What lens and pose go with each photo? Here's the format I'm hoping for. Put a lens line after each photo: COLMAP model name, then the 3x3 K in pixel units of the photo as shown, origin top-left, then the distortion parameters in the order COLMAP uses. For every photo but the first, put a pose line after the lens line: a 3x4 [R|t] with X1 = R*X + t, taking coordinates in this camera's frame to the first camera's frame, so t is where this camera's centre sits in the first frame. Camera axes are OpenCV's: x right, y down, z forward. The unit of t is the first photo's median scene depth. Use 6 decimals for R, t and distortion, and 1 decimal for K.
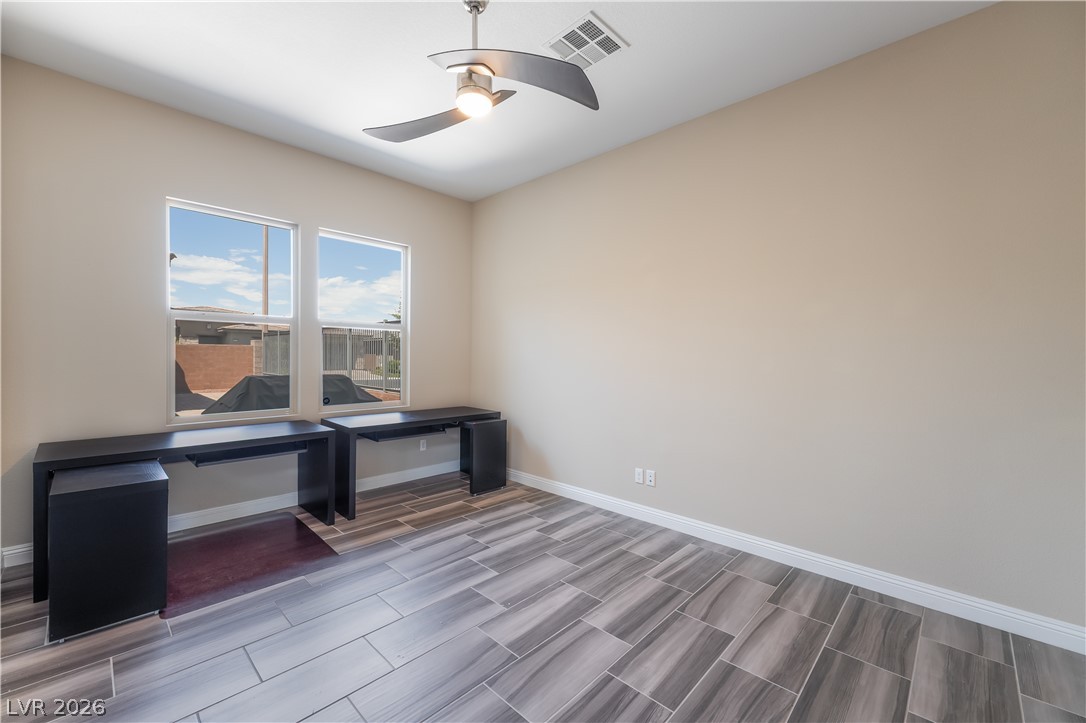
lens RADIAL K [[455.7, 0, 547.7], [0, 455.7, 354.8], [0, 0, 1]] dist [0.000848, -0.000212]
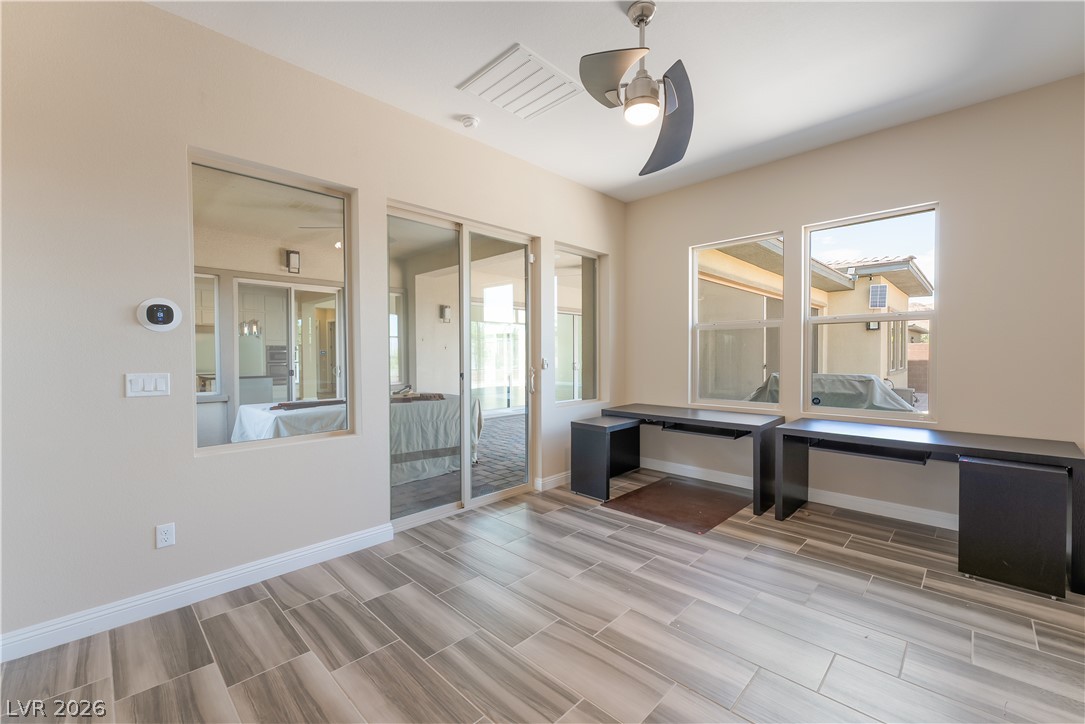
lens RADIAL K [[455.3, 0, 541.1], [0, 455.3, 361.4], [0, 0, 1]] dist [0.000848, -0.000212]
pose [[-0.027488, 0.009975, -0.999572, 0.593193], [0.003864, 0.999944, 0.009872, 0.006719], [0.999615, -0.003591, -0.027525, 0.540601]]
